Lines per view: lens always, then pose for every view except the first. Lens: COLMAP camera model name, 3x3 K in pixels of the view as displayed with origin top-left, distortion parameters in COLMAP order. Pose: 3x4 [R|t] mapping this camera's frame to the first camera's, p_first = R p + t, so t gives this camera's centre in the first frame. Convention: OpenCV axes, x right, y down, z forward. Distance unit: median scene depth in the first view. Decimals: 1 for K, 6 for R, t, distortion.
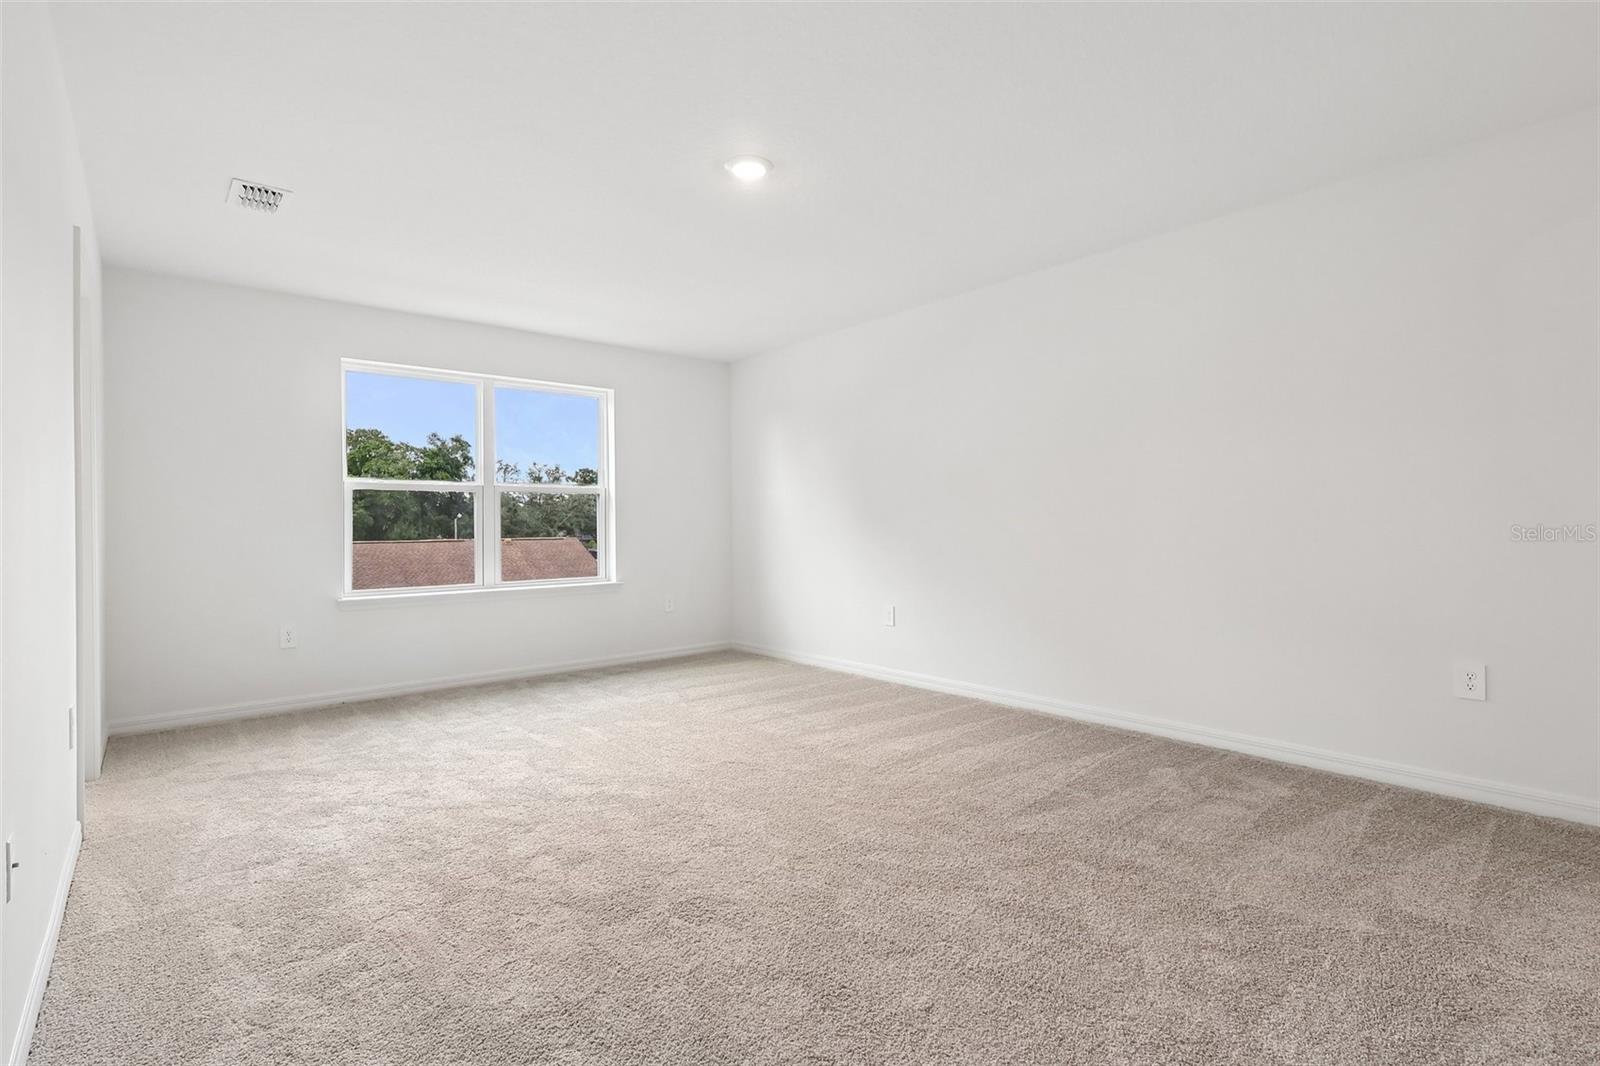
lens RADIAL K [[747.7, 0, 800.4], [0, 747.7, 521.9], [0, 0, 1]] dist [-0.001669, -0.000511]
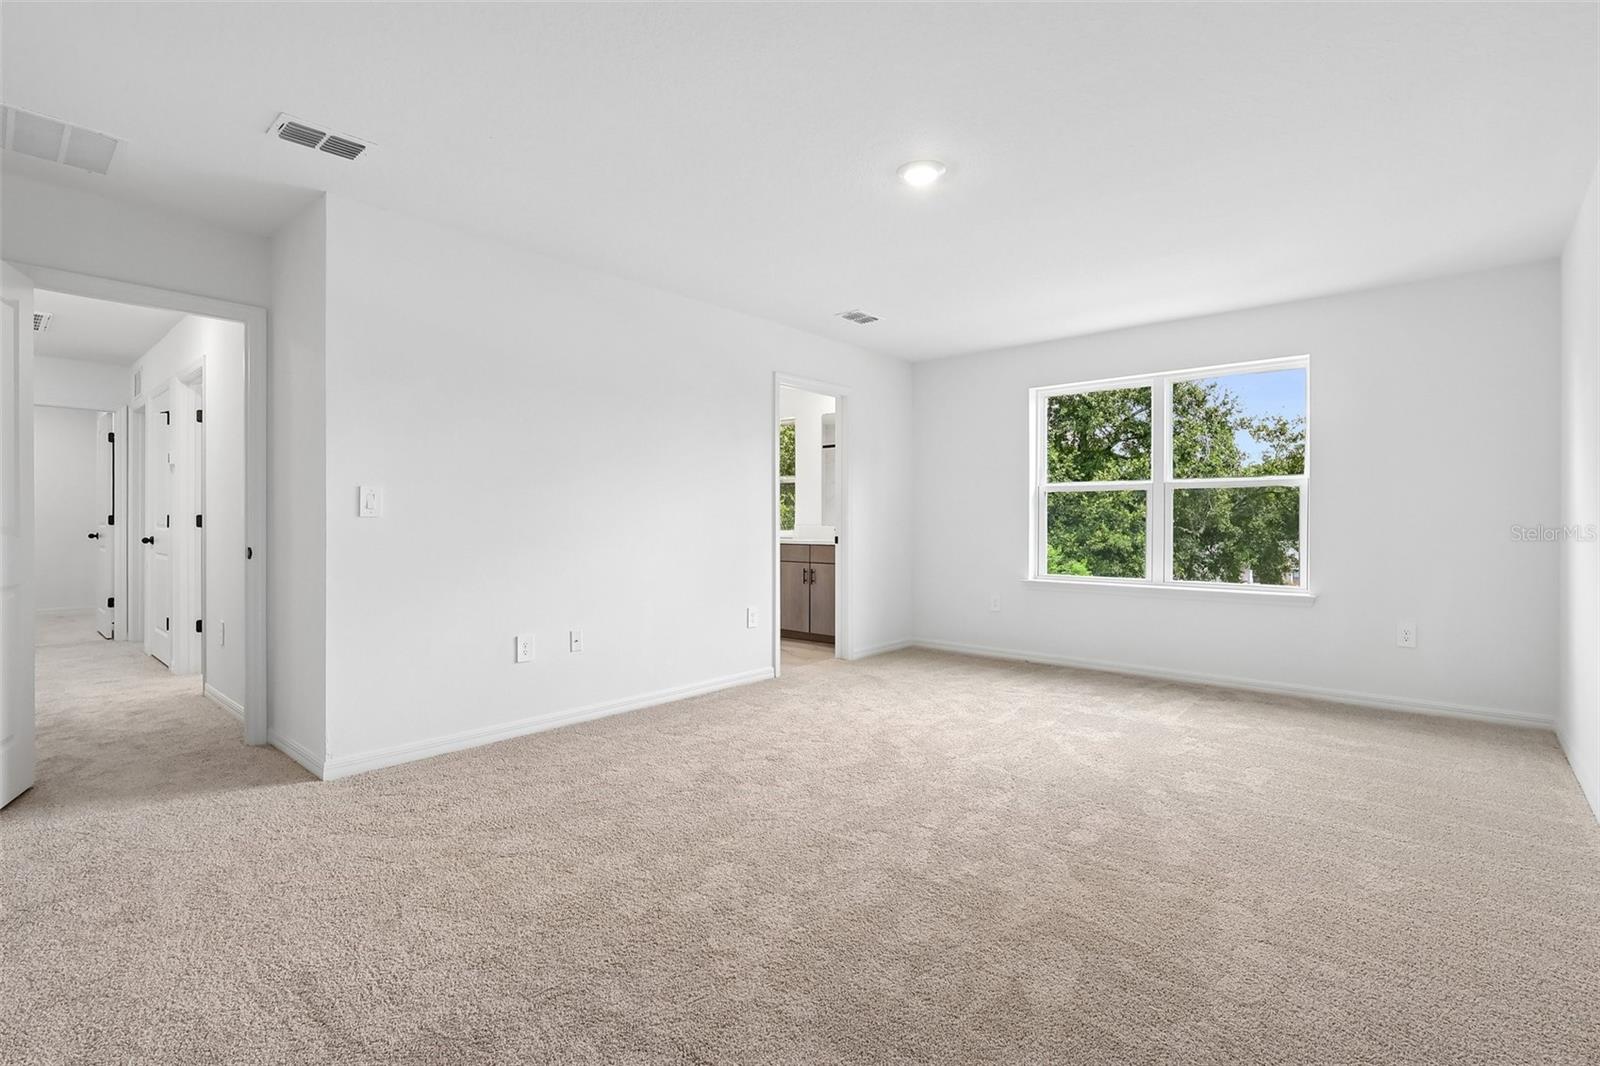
lens RADIAL K [[747.7, 0, 800.4], [0, 747.7, 521.9], [0, 0, 1]] dist [-0.001669, -0.000511]
pose [[0.149437, 0.011671, -0.988702, 0.713830], [0.000464, 0.999929, 0.011873, -0.011163], [0.988771, -0.002233, 0.149421, 0.536309]]
